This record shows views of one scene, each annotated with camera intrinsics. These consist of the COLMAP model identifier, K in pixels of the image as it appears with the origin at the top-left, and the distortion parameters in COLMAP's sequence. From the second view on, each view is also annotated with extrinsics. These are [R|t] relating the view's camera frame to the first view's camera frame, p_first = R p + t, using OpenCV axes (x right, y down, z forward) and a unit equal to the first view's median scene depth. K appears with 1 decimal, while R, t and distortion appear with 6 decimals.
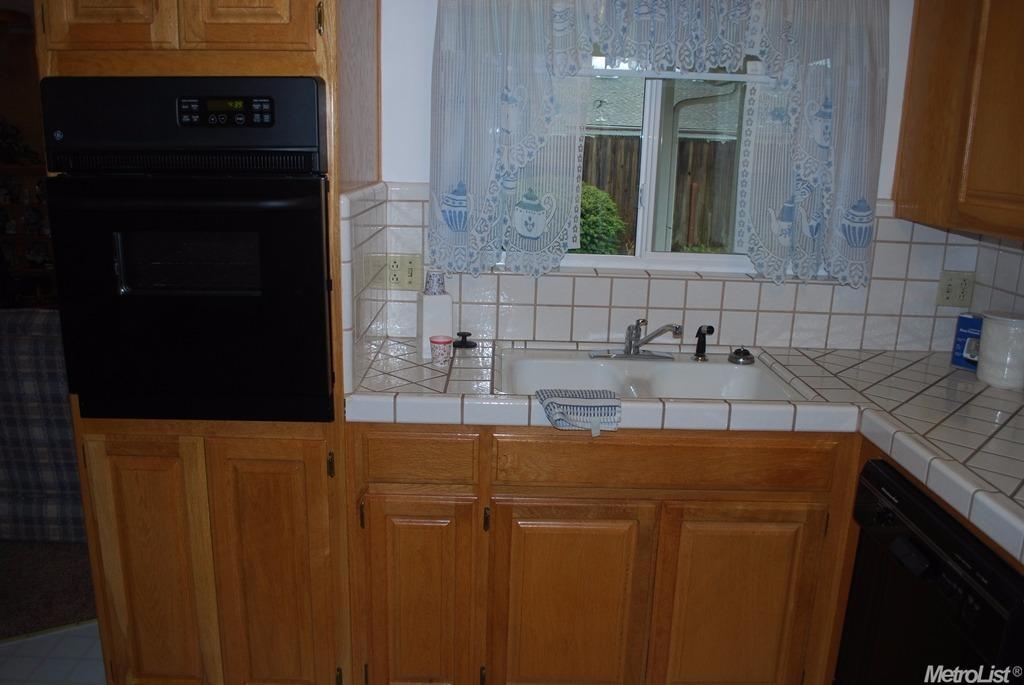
lens RADIAL K [[804.6, 0, 510.3], [0, 804.6, 343.9], [0, 0, 1]] dist [-0.083732, 0.010944]
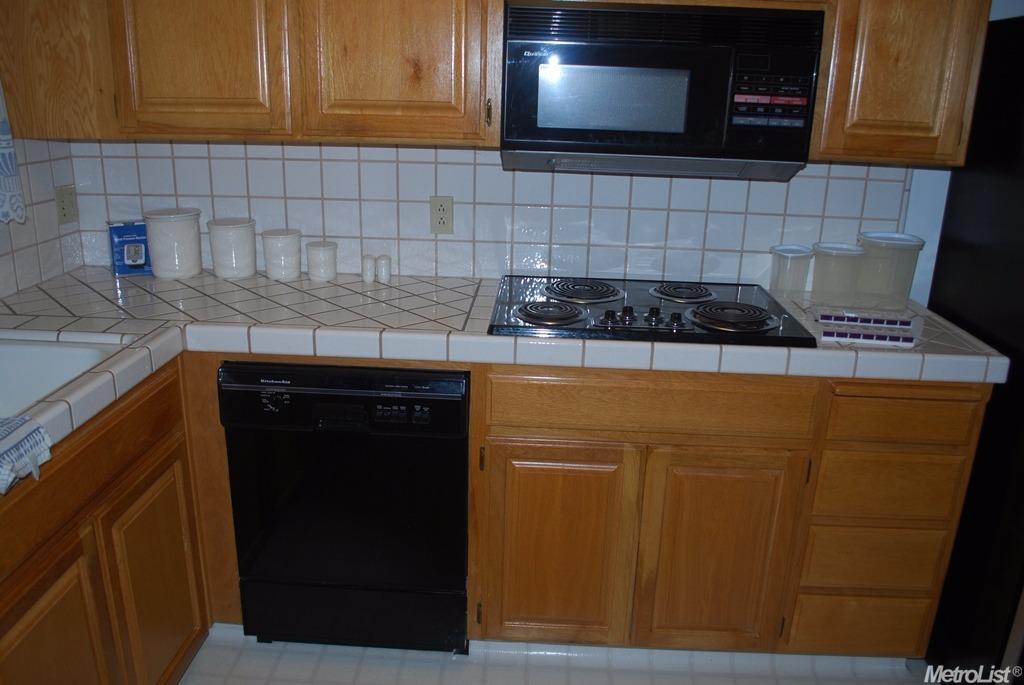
lens RADIAL K [[804.6, 0, 510.3], [0, 804.6, 343.9], [0, 0, 1]] dist [-0.083732, 0.010944]
pose [[0.061558, -0.328785, 0.942397, -0.468793], [0.218168, 0.925788, 0.308739, -0.113919], [-0.973968, 0.186595, 0.128720, 0.467740]]
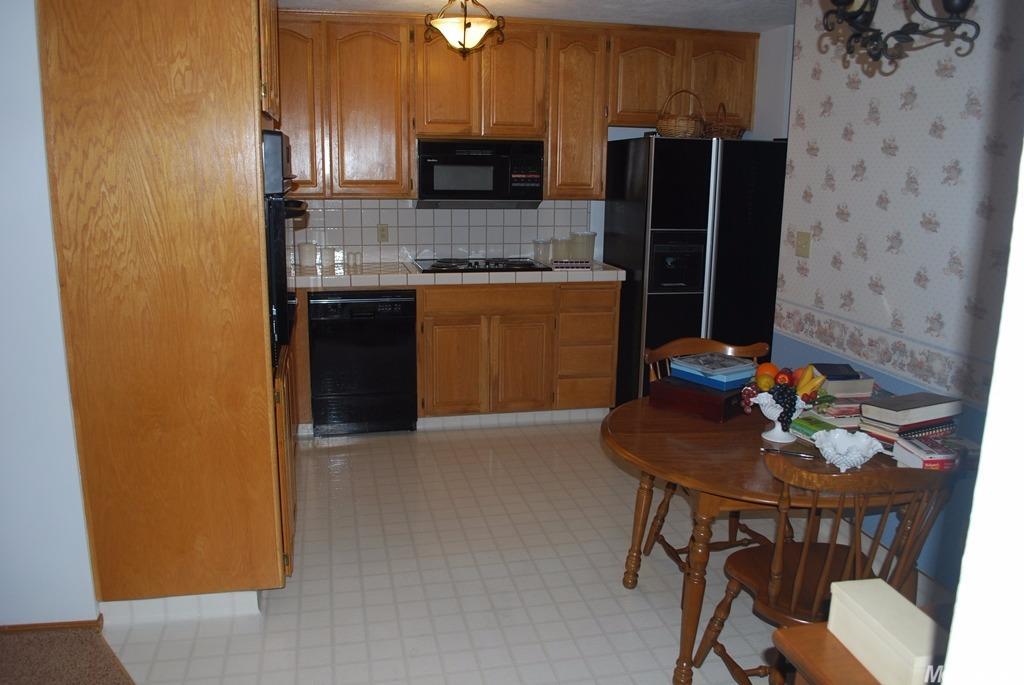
lens RADIAL K [[804.6, 0, 510.3], [0, 804.6, 343.9], [0, 0, 1]] dist [-0.083732, 0.010944]
pose [[-0.207575, -0.241550, 0.947927, -1.918884], [0.220683, 0.932490, 0.285941, -0.259137], [-0.953001, 0.268546, -0.140256, 0.762662]]
